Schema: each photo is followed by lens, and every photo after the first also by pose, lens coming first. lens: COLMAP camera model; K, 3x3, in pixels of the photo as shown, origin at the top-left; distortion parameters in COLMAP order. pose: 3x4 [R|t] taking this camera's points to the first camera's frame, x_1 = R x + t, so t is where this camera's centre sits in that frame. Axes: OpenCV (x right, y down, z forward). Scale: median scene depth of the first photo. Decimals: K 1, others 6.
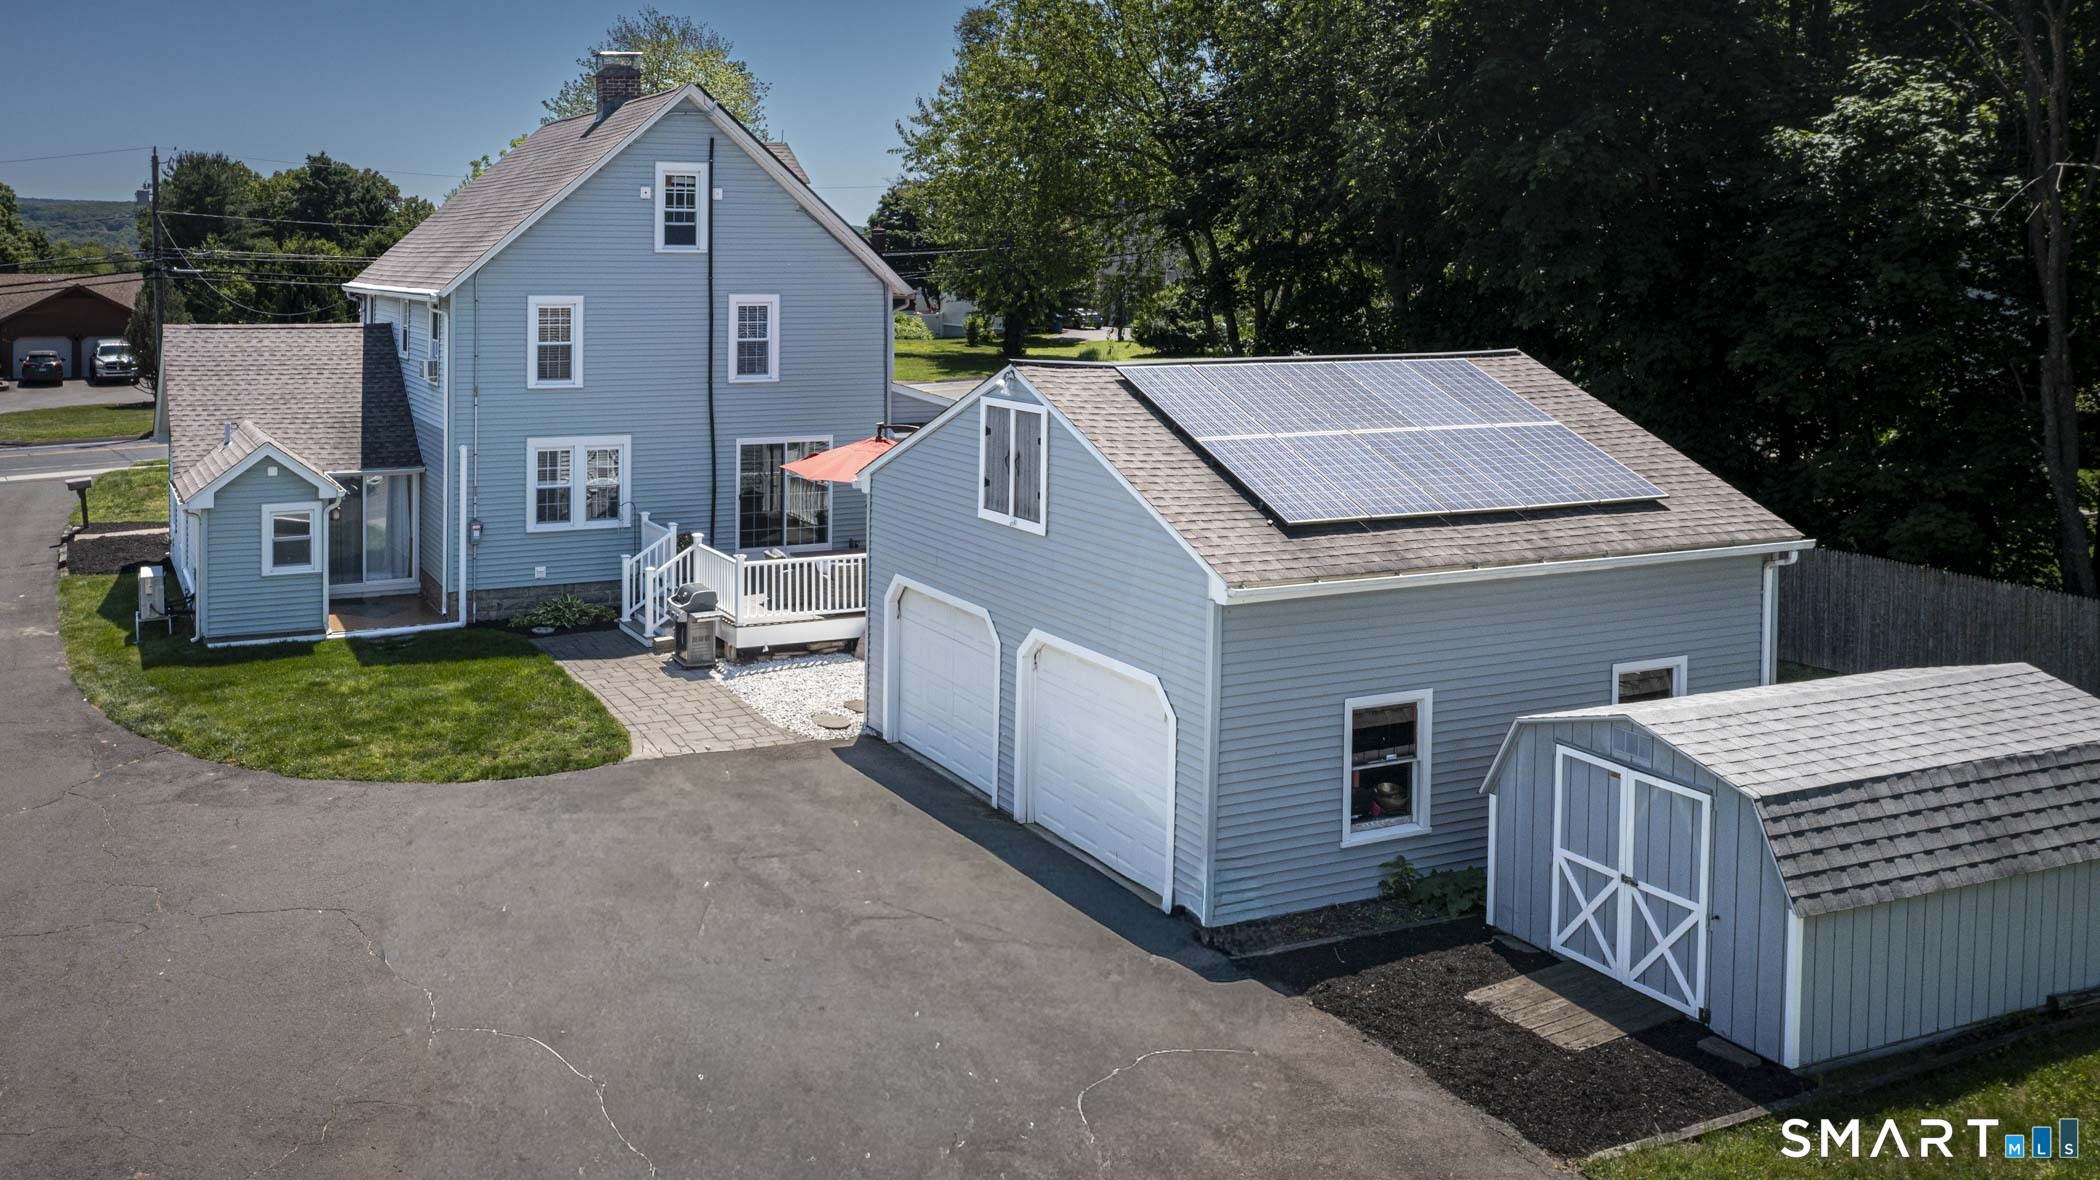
lens RADIAL K [[1827.3, 0, 1050.0], [0, 1827.3, 590.0], [0, 0, 1]] dist [0.007348, -0.003850]
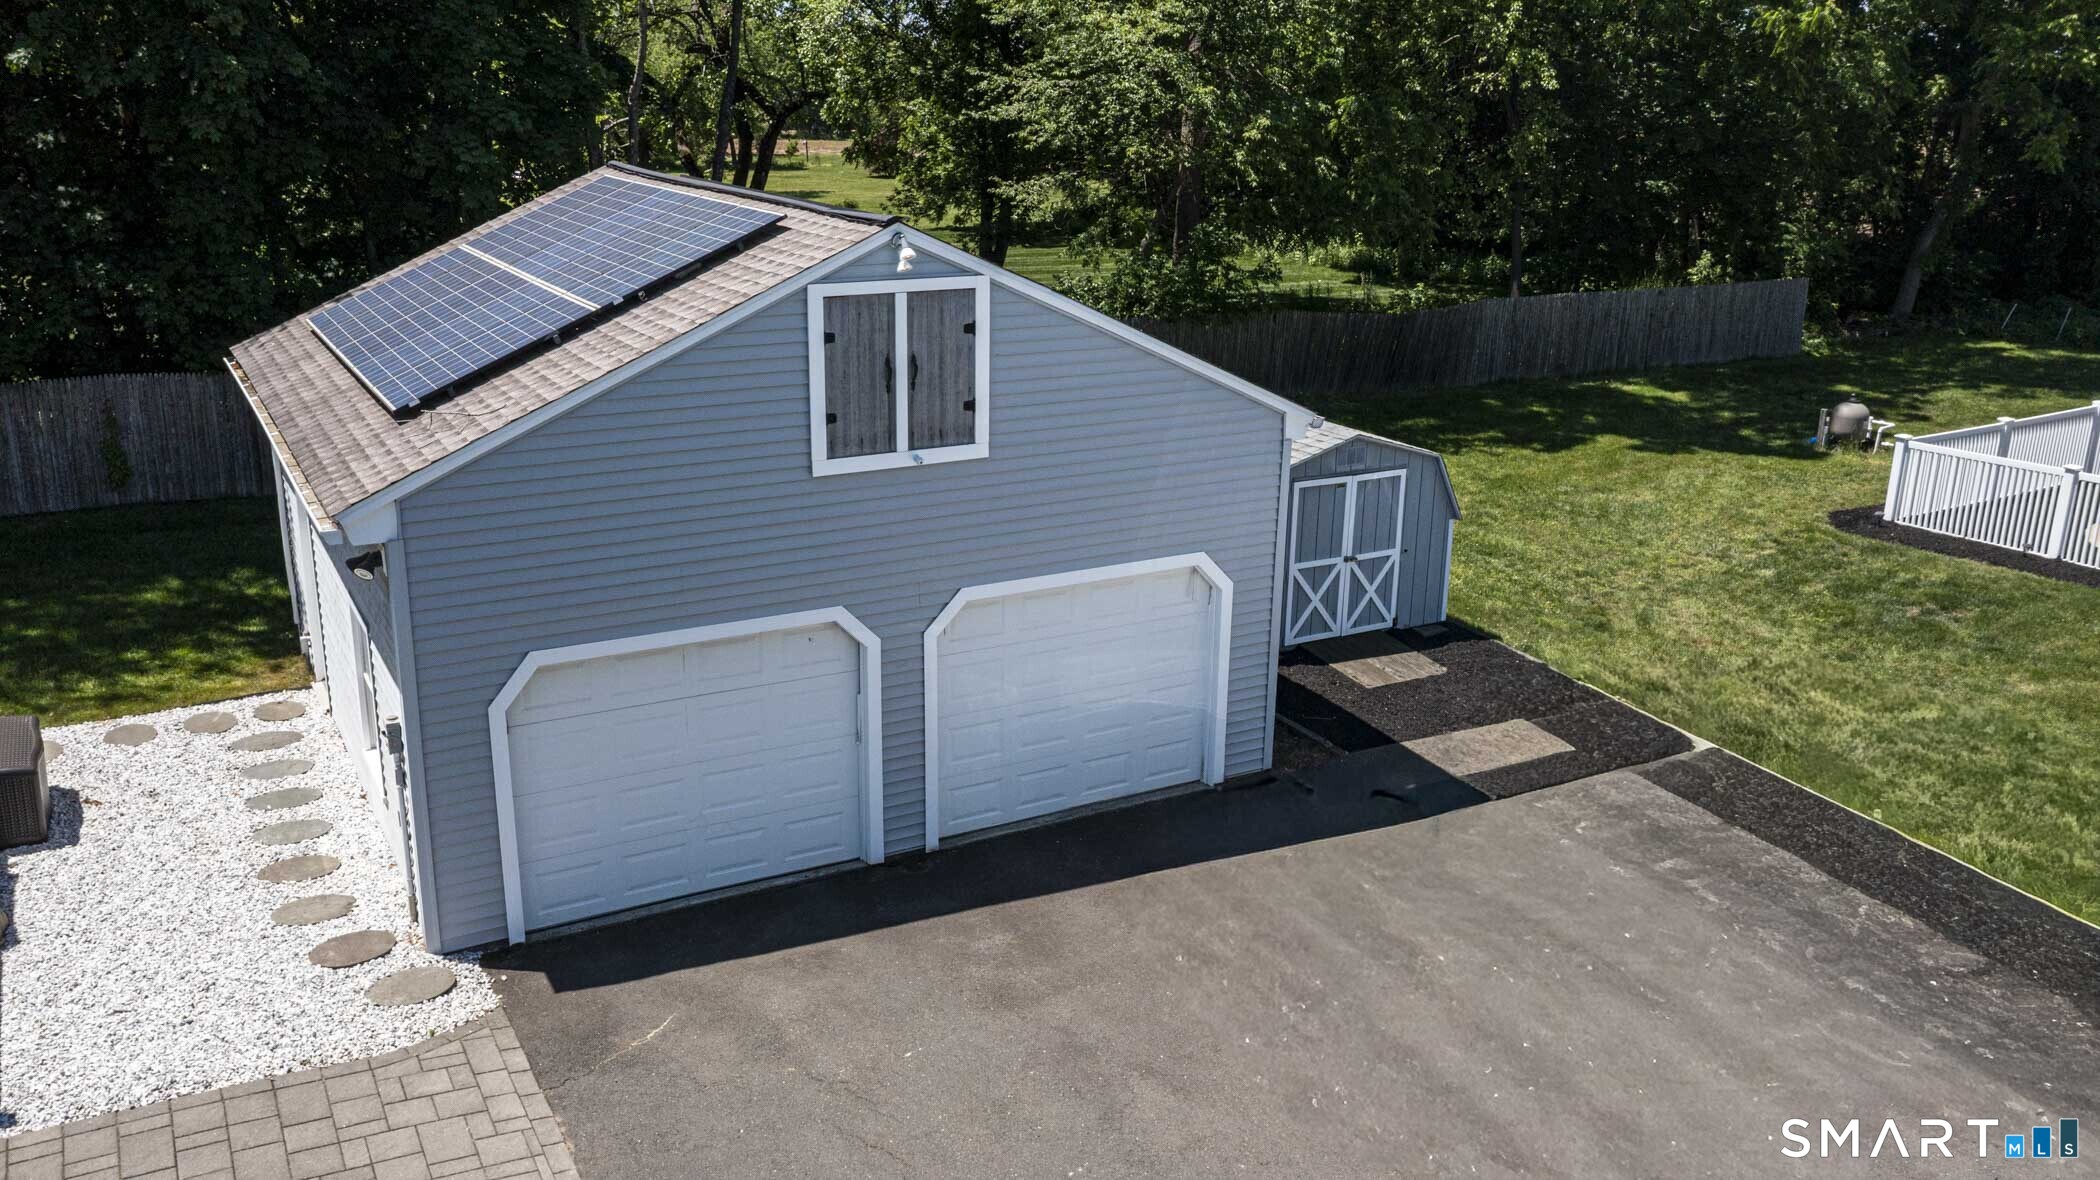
lens RADIAL K [[1705.8, 0, 1050.0], [0, 1705.8, 590.0], [0, 0, 1]] dist [0.005989, 0.002173]
pose [[-0.081594, -0.305722, 0.948618, -0.806358], [0.147164, 0.937663, 0.314850, -0.229797], [-0.985741, 0.165292, -0.031516, 1.201945]]
